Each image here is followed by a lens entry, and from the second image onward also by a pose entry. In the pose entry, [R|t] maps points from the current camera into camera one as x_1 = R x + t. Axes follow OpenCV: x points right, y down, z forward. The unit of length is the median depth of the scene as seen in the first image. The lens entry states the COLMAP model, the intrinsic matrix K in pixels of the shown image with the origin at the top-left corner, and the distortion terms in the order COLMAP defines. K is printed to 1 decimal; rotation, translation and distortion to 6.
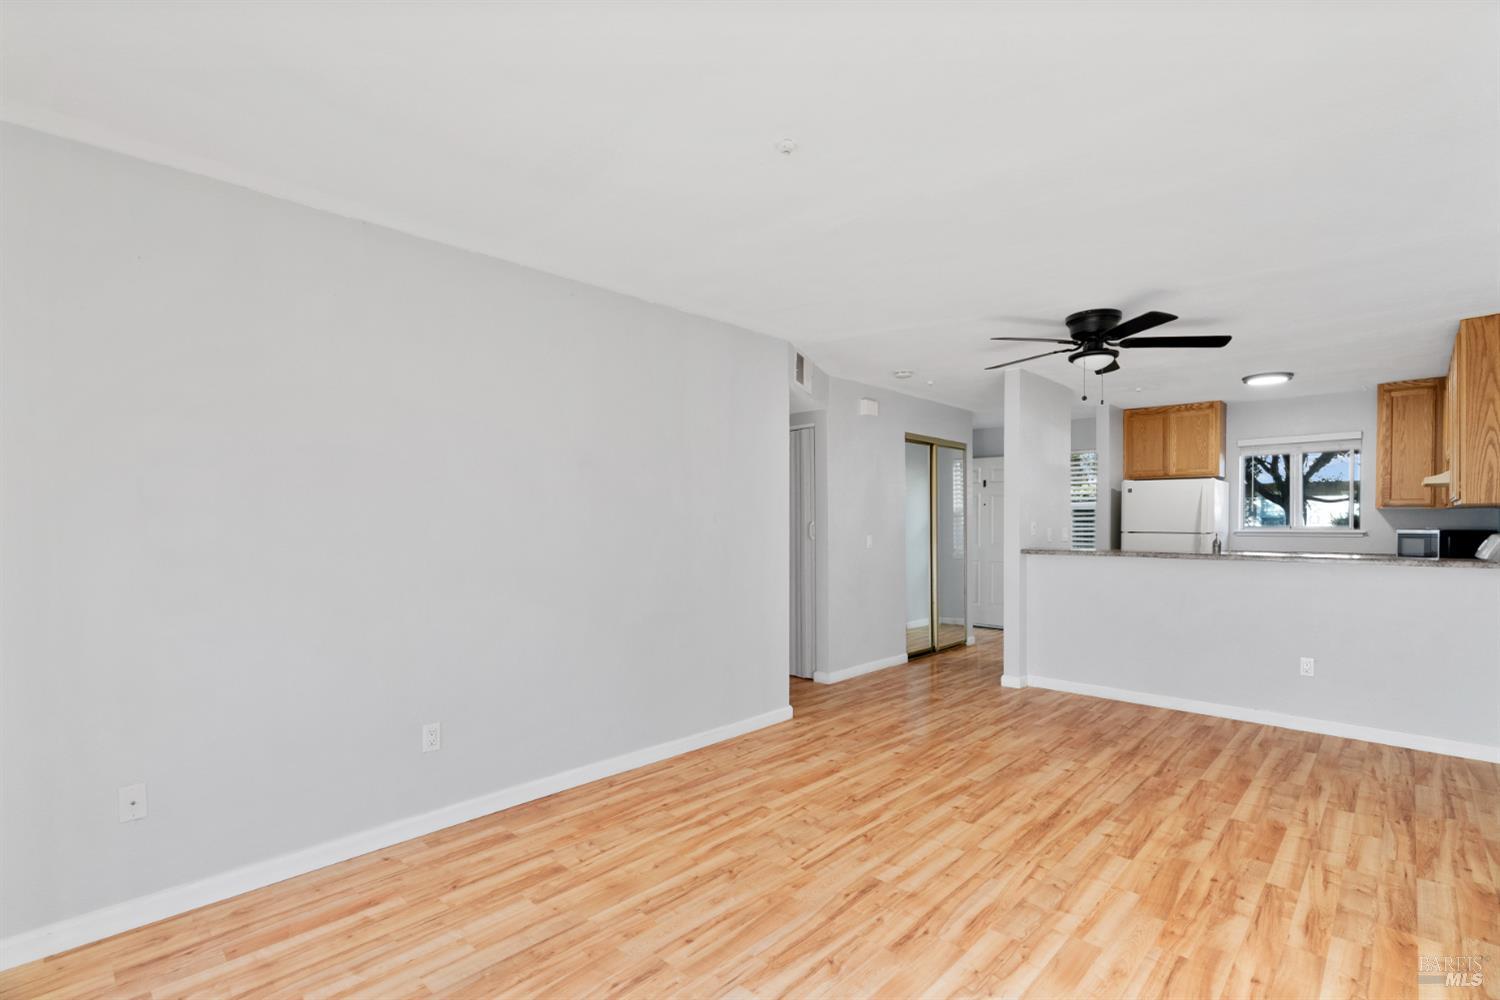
lens RADIAL K [[688.9, 0, 753.8], [0, 688.9, 534.0], [0, 0, 1]] dist [-0.005737, 0.004120]
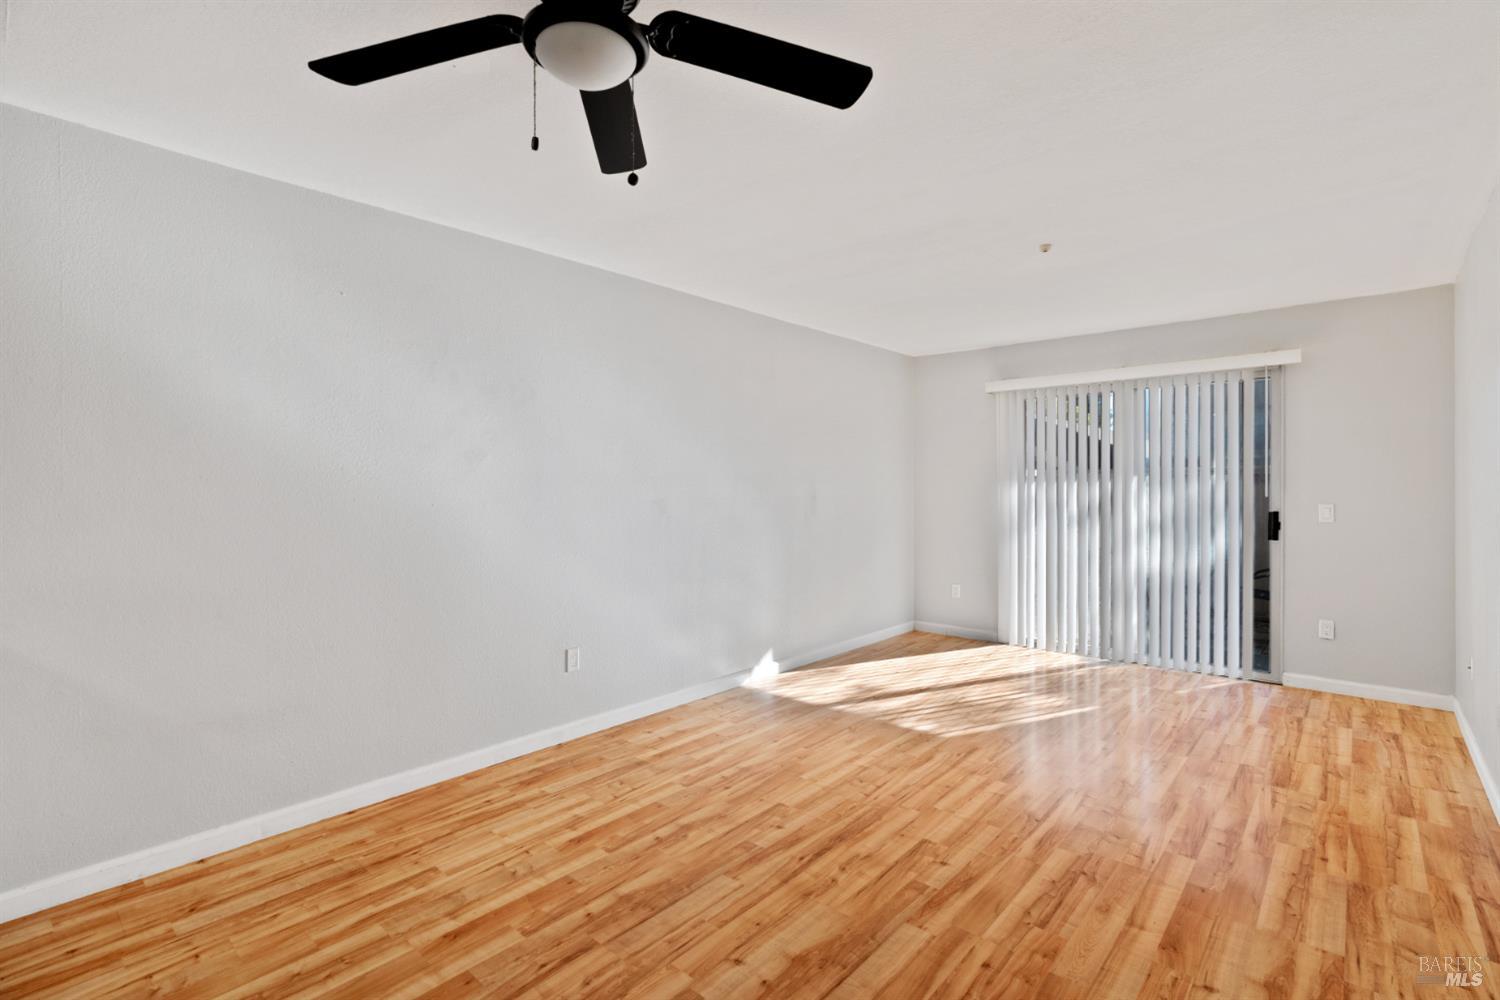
lens RADIAL K [[688.9, 0, 746.3], [0, 688.9, 499.4], [0, 0, 1]] dist [-0.005737, 0.004120]
pose [[-0.999605, 0.005958, -0.027457, 0.409613], [0.005060, 0.999453, 0.032671, -0.024352], [0.027637, 0.032519, -0.999089, 1.344411]]
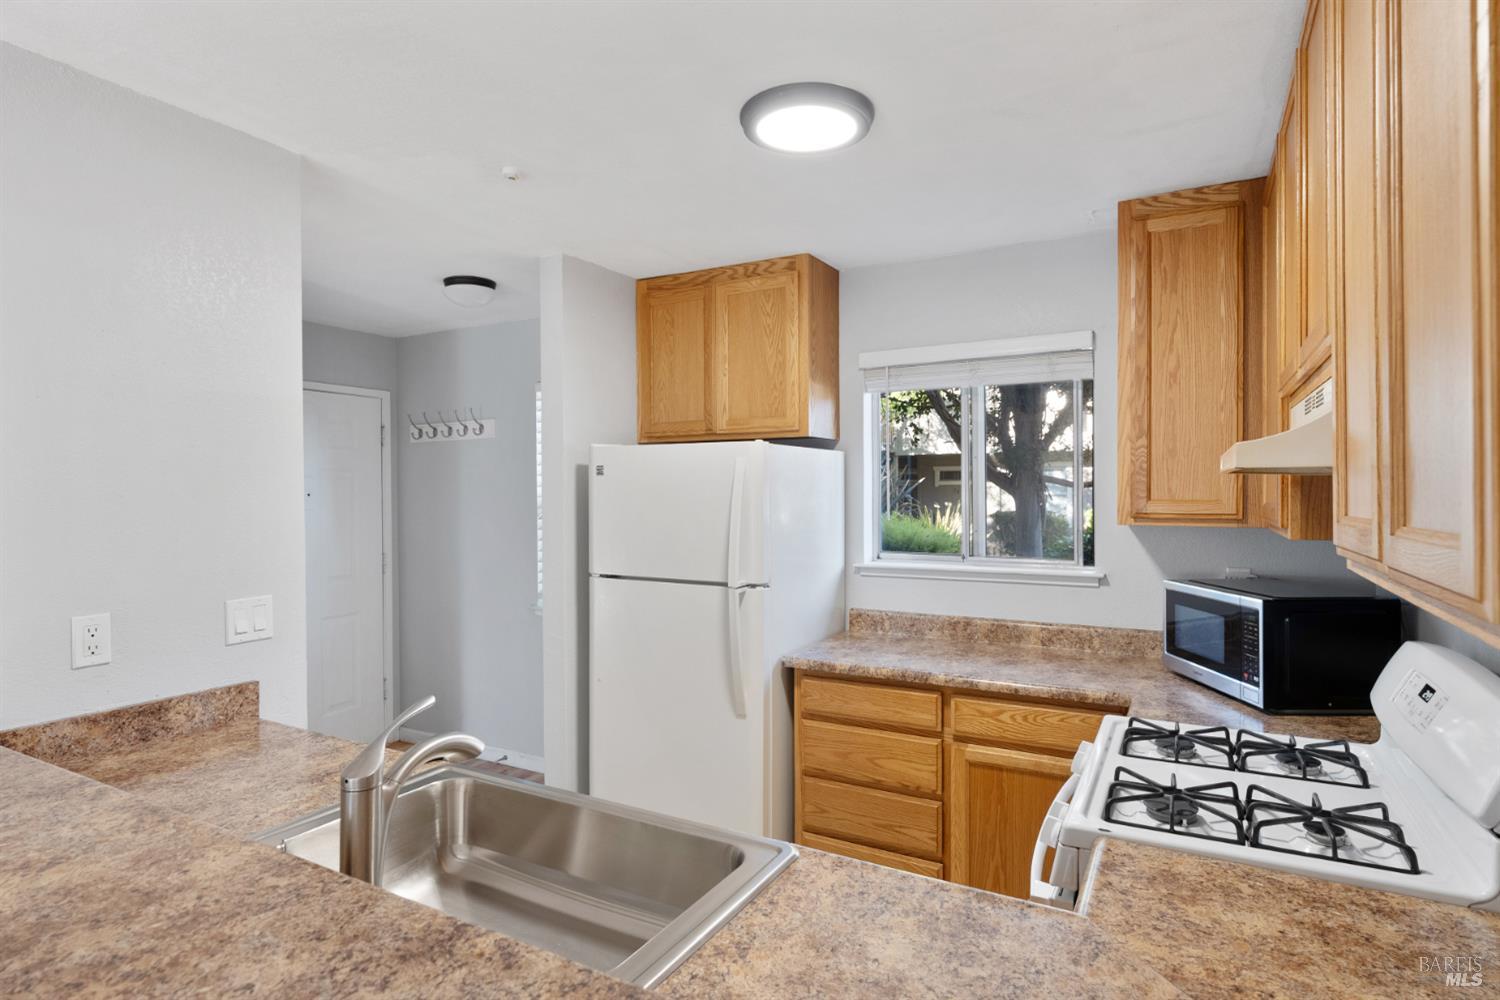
lens RADIAL K [[807.5, 0, 749.3], [0, 807.5, 497.5], [0, 0, 1]] dist [0.004816, 0.000325]
pose [[0.966318, -0.006062, 0.257281, 0.864305], [0.008457, 0.999931, -0.008206, -0.073095], [-0.257213, 0.010105, 0.966302, 0.903532]]
